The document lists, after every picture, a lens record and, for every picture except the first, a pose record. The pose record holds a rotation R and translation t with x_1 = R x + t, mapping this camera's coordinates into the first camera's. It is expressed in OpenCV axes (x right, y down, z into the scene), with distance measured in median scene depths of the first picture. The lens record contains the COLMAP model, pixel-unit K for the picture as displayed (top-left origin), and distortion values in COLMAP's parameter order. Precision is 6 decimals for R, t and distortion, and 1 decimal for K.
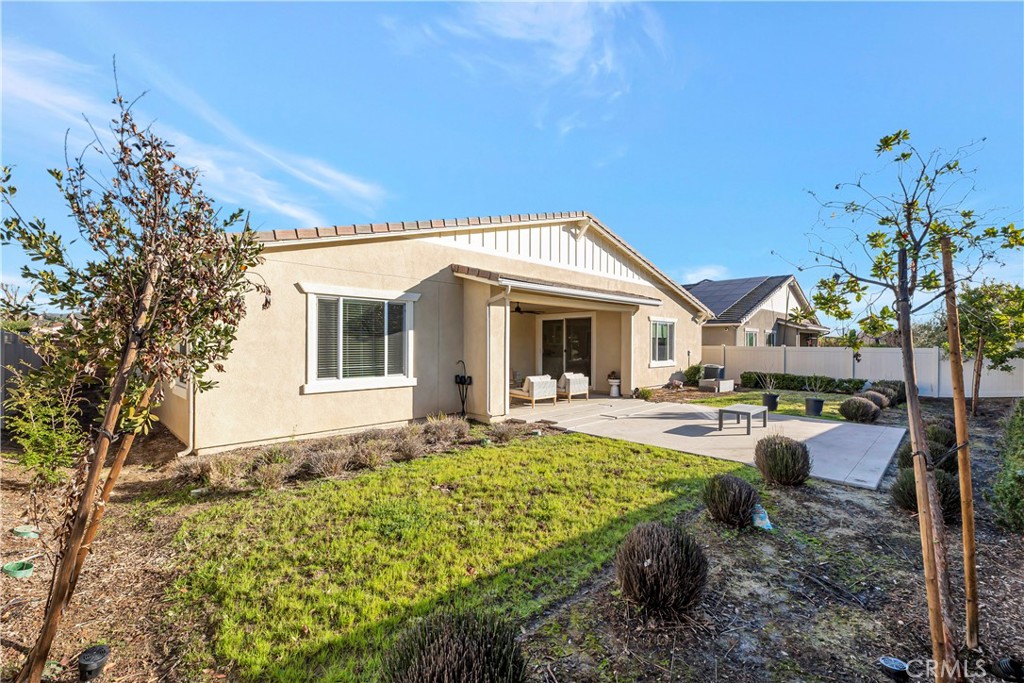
lens RADIAL K [[439.5, 0, 512.0], [0, 439.5, 341.5], [0, 0, 1]] dist [-0.011117, 0.000147]
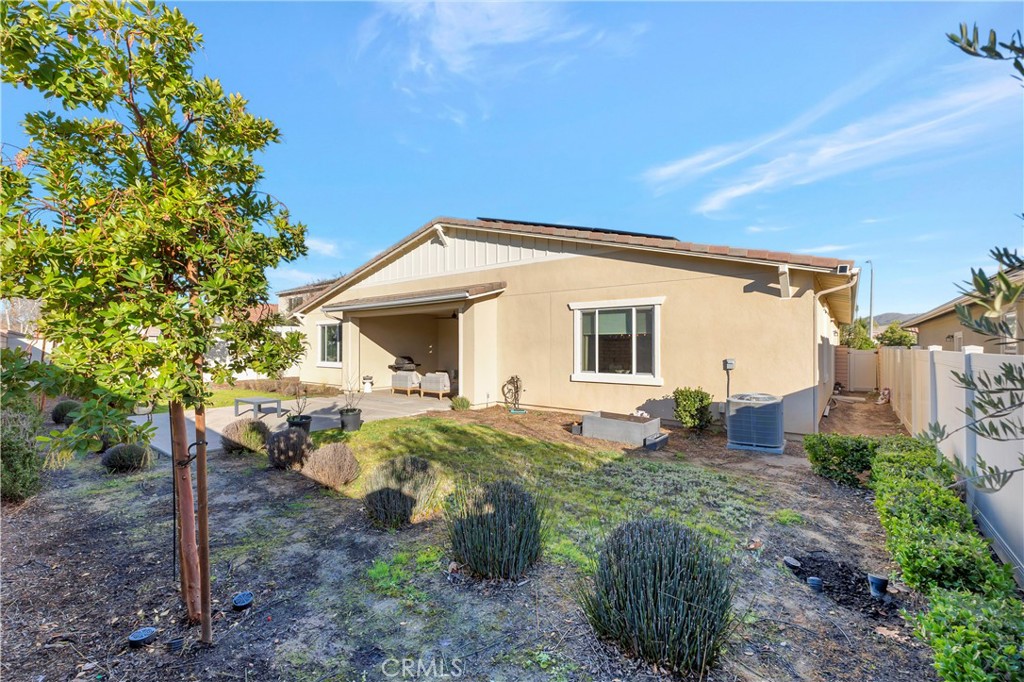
lens RADIAL K [[439.5, 0, 512.0], [0, 439.5, 341.0], [0, 0, 1]] dist [-0.011117, 0.000147]
pose [[0.121192, -0.004127, -0.992620, 1.724529], [0.017215, 0.999850, -0.002056, 0.000087], [0.992480, -0.016839, 0.121245, 1.472597]]
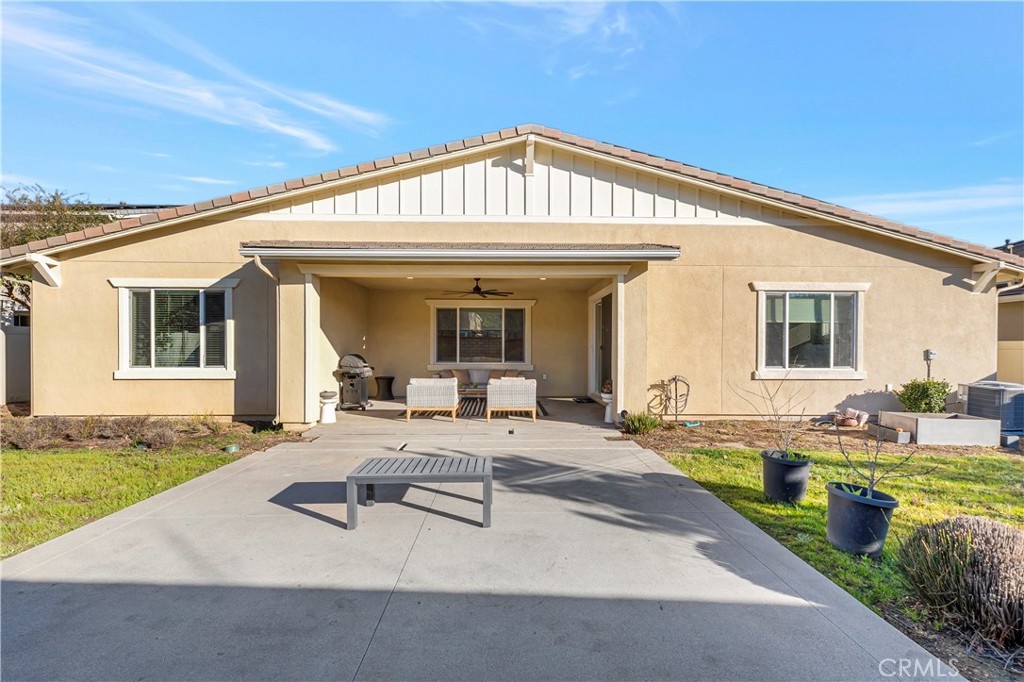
lens RADIAL K [[439.5, 0, 512.0], [0, 439.5, 341.0], [0, 0, 1]] dist [-0.011117, 0.000147]
pose [[0.730690, -0.000333, -0.682709, 0.826269], [0.003983, 0.999985, 0.003775, 0.019434], [0.682698, -0.005477, 0.730680, 0.727768]]
